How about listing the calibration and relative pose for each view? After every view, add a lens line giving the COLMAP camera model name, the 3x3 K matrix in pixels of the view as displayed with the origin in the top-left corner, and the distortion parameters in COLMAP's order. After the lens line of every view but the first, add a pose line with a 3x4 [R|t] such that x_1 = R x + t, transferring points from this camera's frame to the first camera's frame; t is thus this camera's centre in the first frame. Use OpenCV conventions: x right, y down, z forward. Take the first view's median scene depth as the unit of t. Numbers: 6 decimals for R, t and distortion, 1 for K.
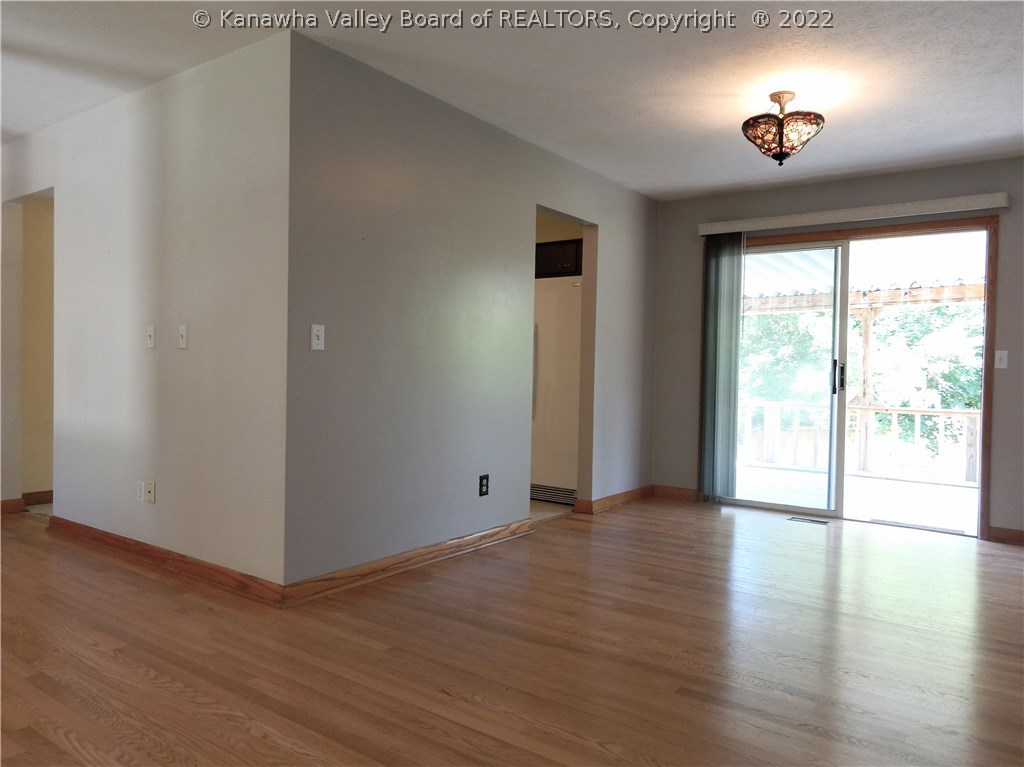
lens RADIAL K [[721.2, 0, 512.0], [0, 721.2, 383.5], [0, 0, 1]] dist [0.011438, 0.001922]
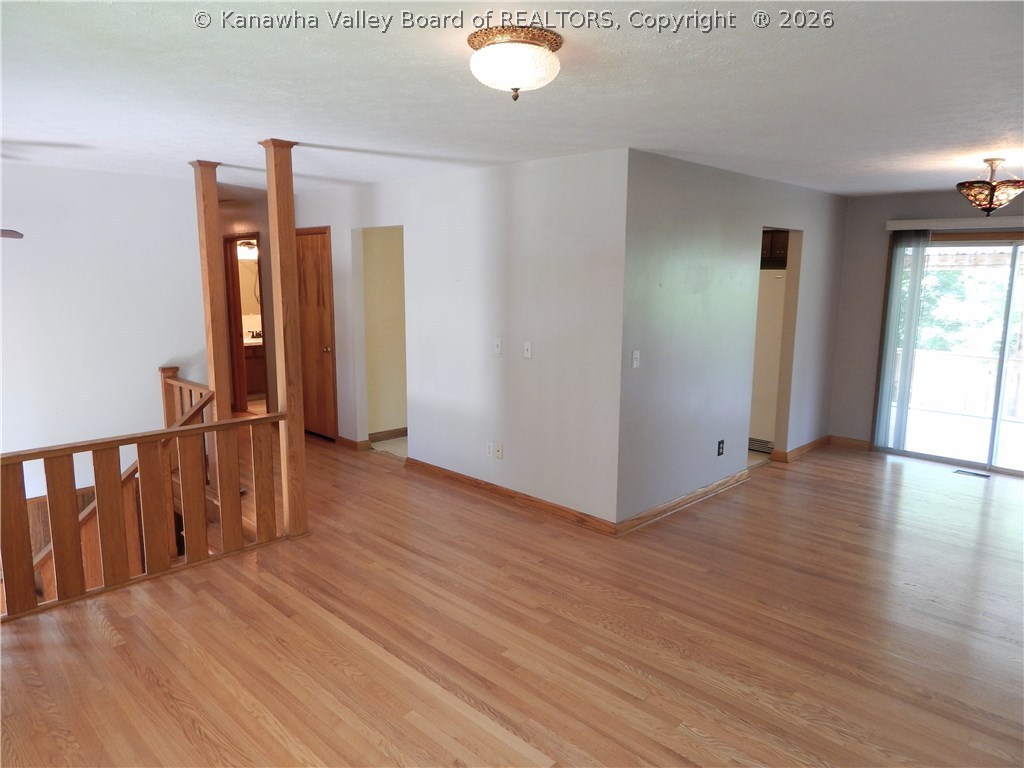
lens RADIAL K [[683.0, 0, 512.0], [0, 683.0, 384.0], [0, 0, 1]] dist [0.001710, -0.003007]
pose [[0.987212, 0.015815, -0.158629, -0.264437], [0.005727, 0.990907, 0.134430, -0.179448], [0.159312, -0.133619, 0.978144, -0.353480]]
